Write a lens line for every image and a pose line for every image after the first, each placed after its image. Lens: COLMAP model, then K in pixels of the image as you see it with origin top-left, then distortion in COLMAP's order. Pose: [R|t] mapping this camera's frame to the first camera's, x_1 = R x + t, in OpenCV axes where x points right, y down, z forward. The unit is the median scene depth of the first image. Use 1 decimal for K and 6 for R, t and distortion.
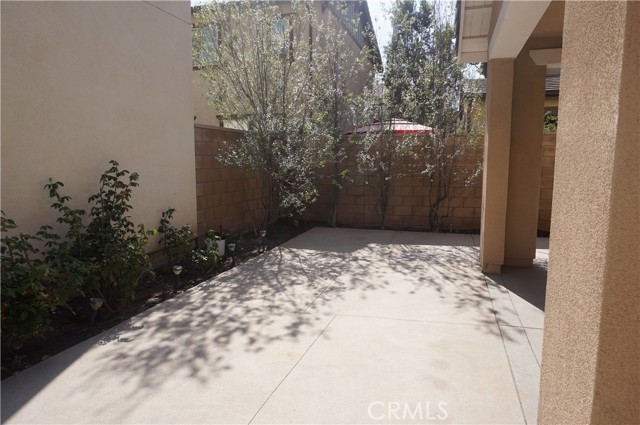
lens RADIAL K [[427.7, 0, 319.5], [0, 427.7, 215.0], [0, 0, 1]] dist [-0.010812, 0.000261]
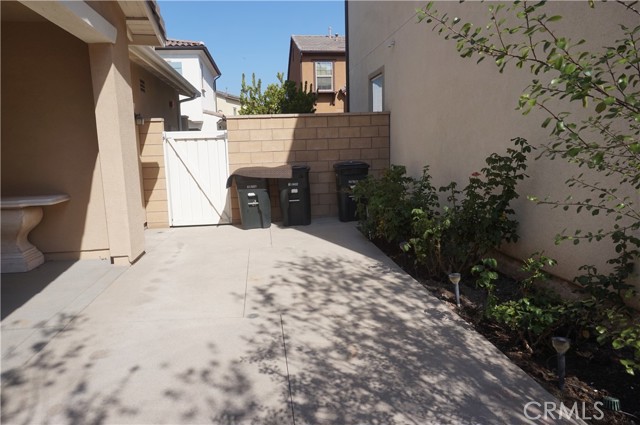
lens RADIAL K [[427.7, 0, 319.5], [0, 427.7, 215.0], [0, 0, 1]] dist [-0.010812, 0.000261]
pose [[-0.898470, 0.093055, -0.429061, 0.235975], [-0.028454, 0.962884, 0.268413, -0.206920], [0.438113, 0.253369, -0.862474, 1.678778]]
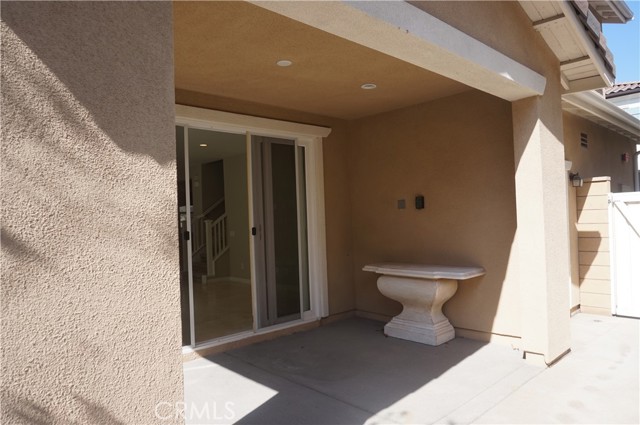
lens RADIAL K [[427.7, 0, 319.5], [0, 427.7, 215.0], [0, 0, 1]] dist [-0.010812, 0.000261]
pose [[-0.875021, 0.037376, 0.482640, 0.183985], [0.096236, 0.990546, 0.097764, -0.203027], [-0.474423, 0.131993, -0.870345, 1.449142]]
